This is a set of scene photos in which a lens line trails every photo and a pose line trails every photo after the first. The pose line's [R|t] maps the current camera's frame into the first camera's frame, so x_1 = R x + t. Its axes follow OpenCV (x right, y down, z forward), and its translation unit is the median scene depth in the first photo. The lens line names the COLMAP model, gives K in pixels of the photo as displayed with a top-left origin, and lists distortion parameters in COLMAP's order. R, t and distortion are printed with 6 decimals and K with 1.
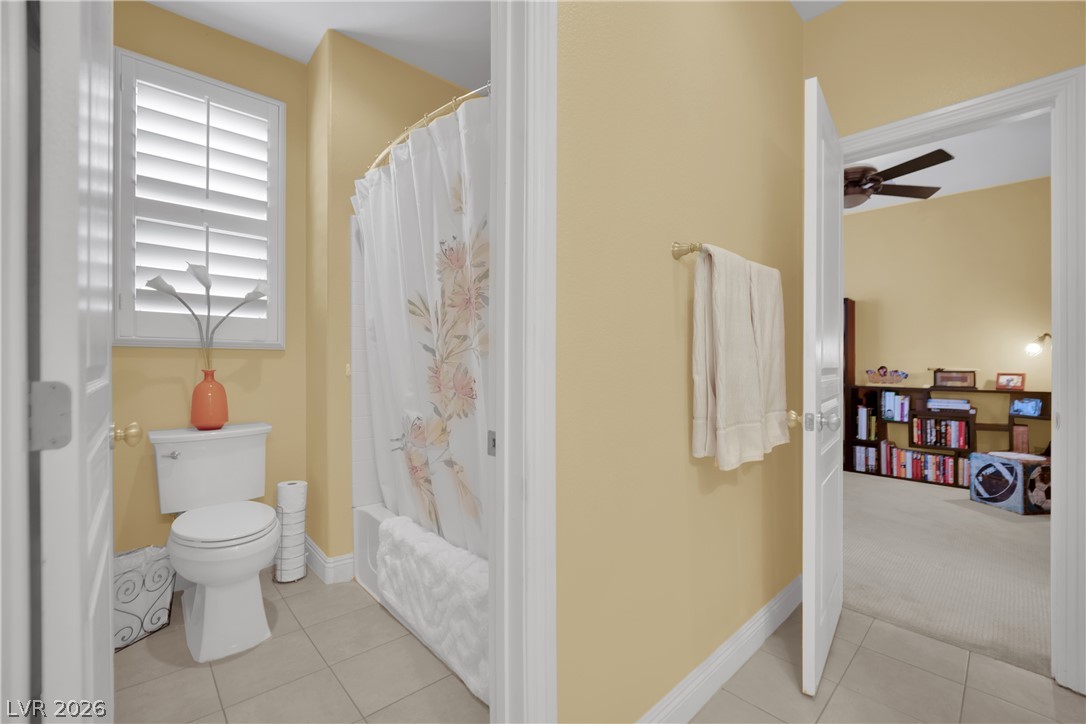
lens RADIAL K [[441.8, 0, 554.8], [0, 441.8, 360.0], [0, 0, 1]] dist [-0.006378, -0.001371]
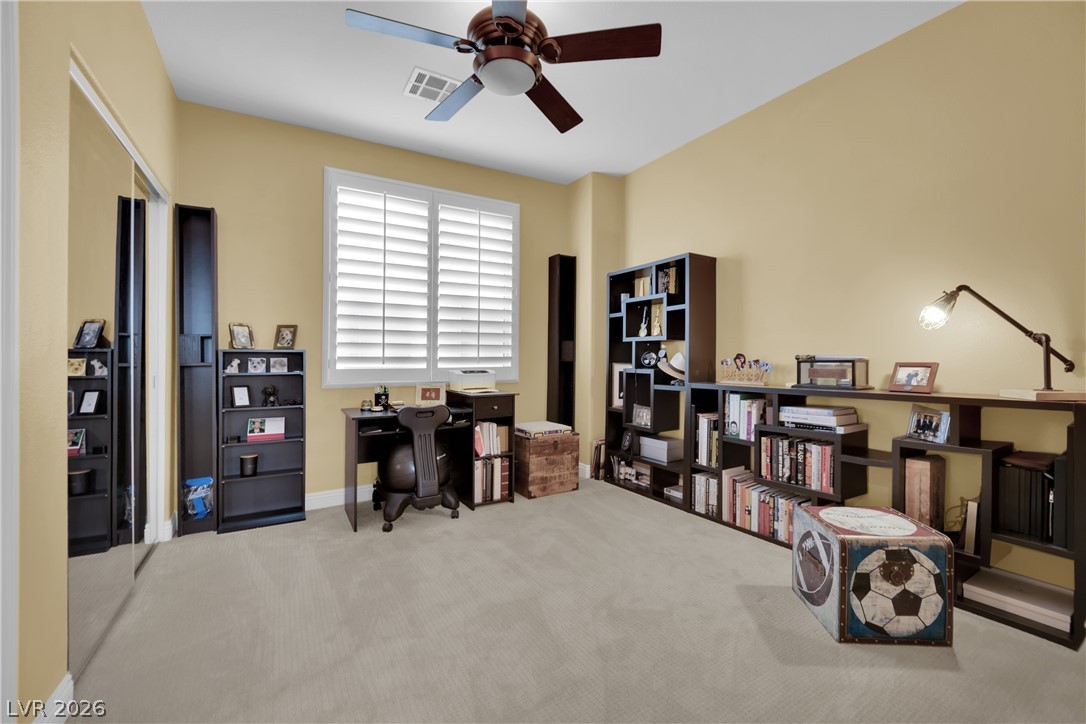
lens RADIAL K [[441.8, 0, 532.9], [0, 441.8, 365.5], [0, 0, 1]] dist [-0.006378, -0.001371]
pose [[0.979666, -0.006919, -0.200516, 0.655808], [0.012763, 0.999530, 0.027869, 0.011535], [0.200229, -0.029862, 0.979294, 0.347301]]
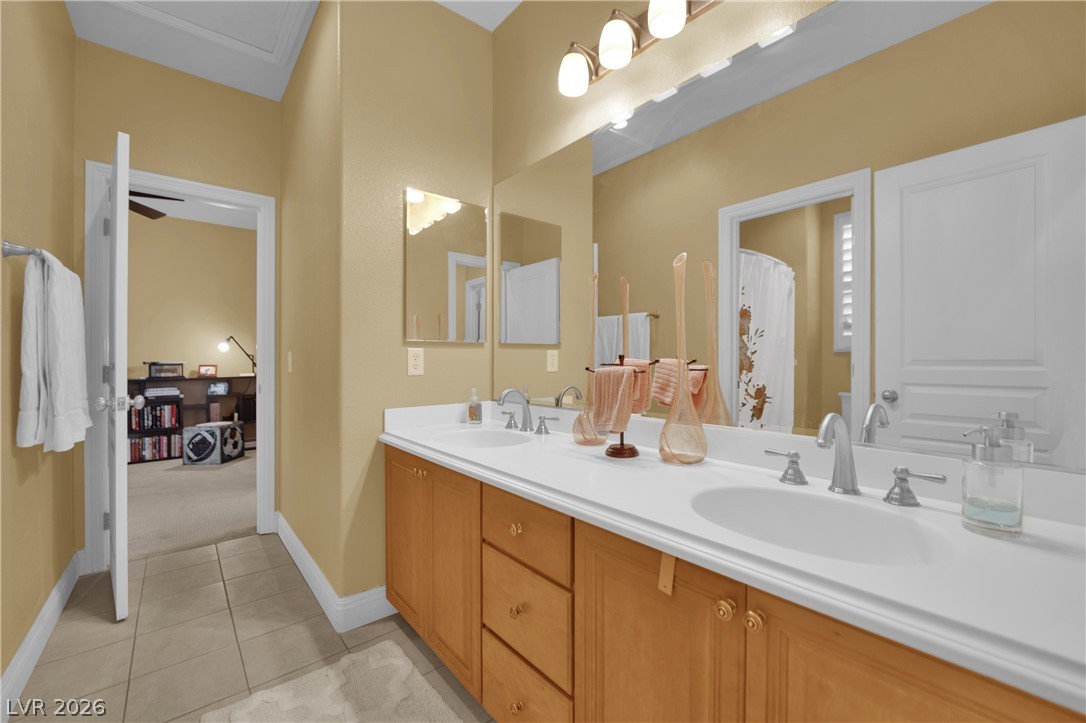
lens RADIAL K [[441.8, 0, 544.5], [0, 441.8, 354.5], [0, 0, 1]] dist [-0.006378, -0.001371]
pose [[0.065343, 0.003046, 0.997858, -0.228200], [-0.003427, 0.999990, -0.002828, -0.000819], [-0.997857, -0.003234, 0.065352, -0.112908]]
